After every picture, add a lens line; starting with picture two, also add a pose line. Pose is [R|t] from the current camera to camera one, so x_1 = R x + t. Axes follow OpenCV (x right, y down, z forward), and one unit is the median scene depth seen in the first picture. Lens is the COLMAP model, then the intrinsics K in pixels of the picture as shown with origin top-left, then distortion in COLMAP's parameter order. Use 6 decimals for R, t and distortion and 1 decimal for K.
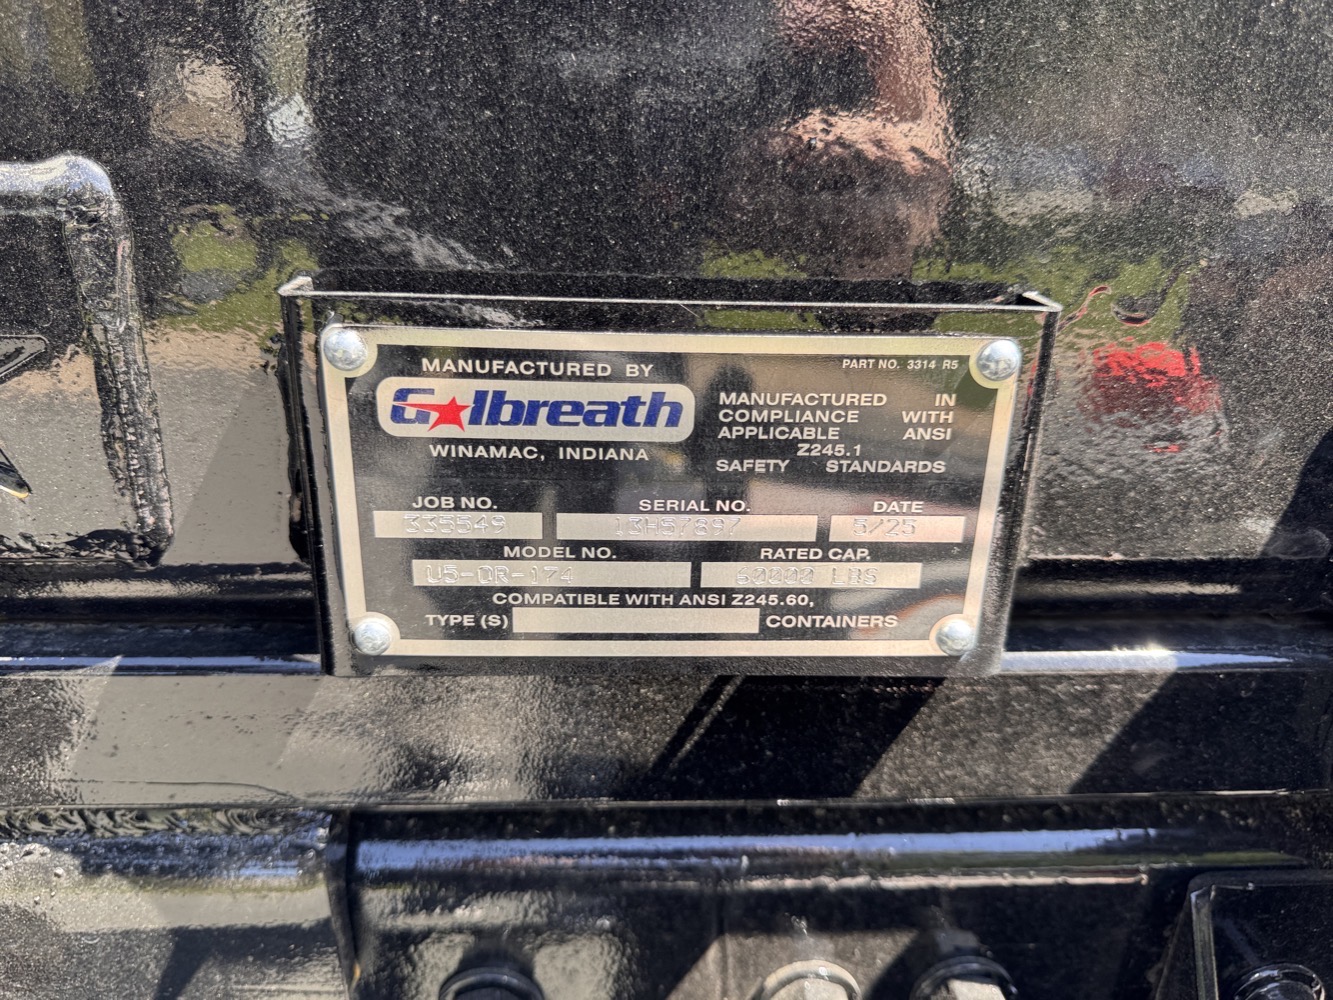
lens RADIAL K [[930.0, 0, 666.5], [0, 930.0, 500.0], [0, 0, 1]] dist [-0.000415, -0.004258]
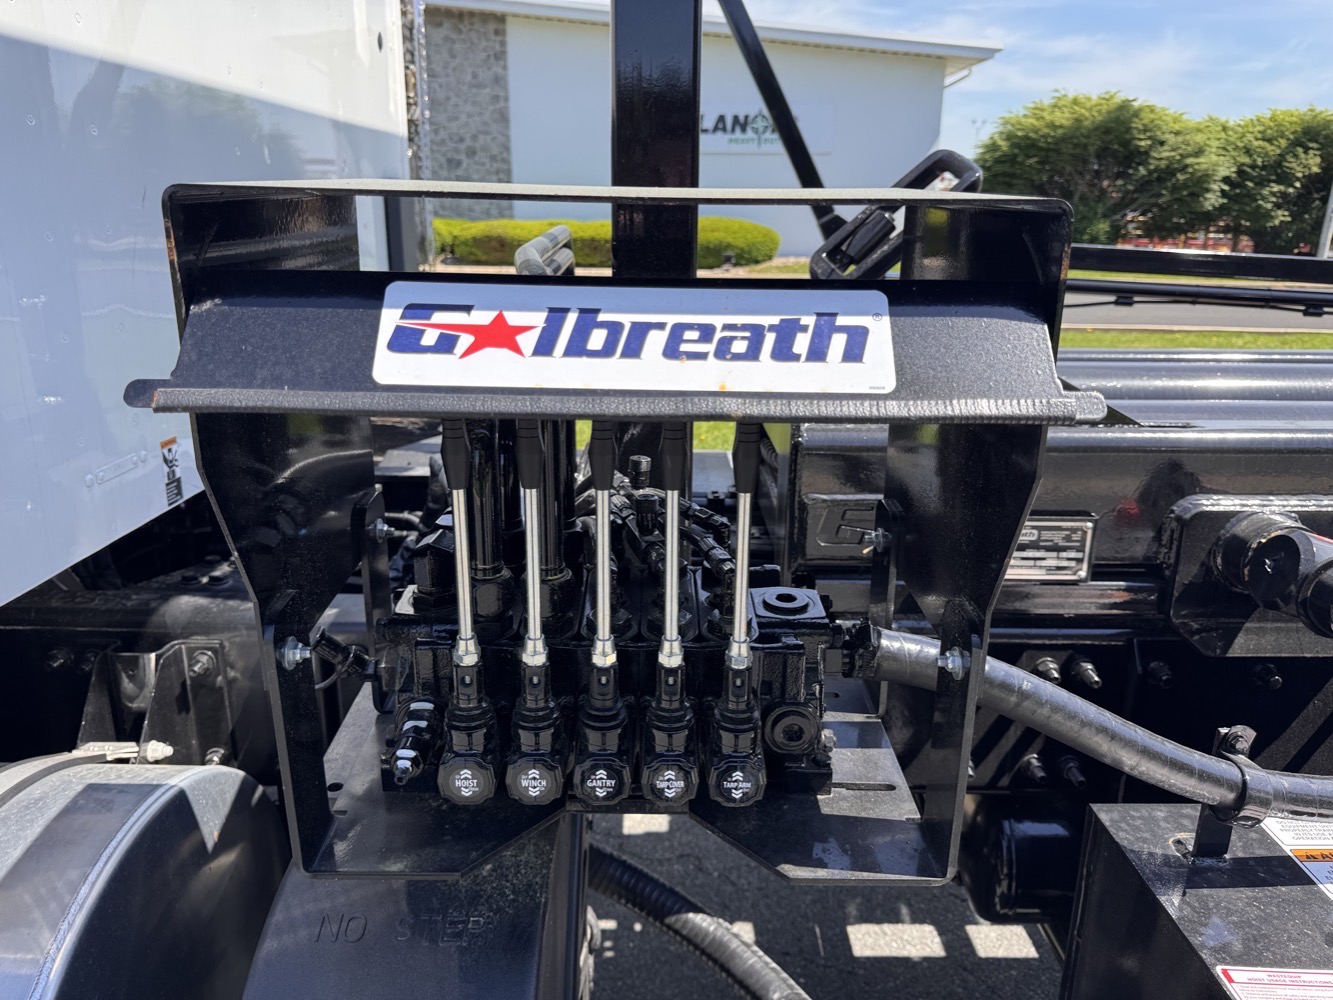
lens RADIAL K [[930.0, 0, 666.5], [0, 930.0, 500.0], [0, 0, 1]] dist [-0.000415, -0.004258]
pose [[0.998526, -0.001502, -0.054262, -1.868541], [-0.002907, 0.996703, -0.081089, 0.160020], [0.054205, 0.081127, 0.995229, -4.702898]]
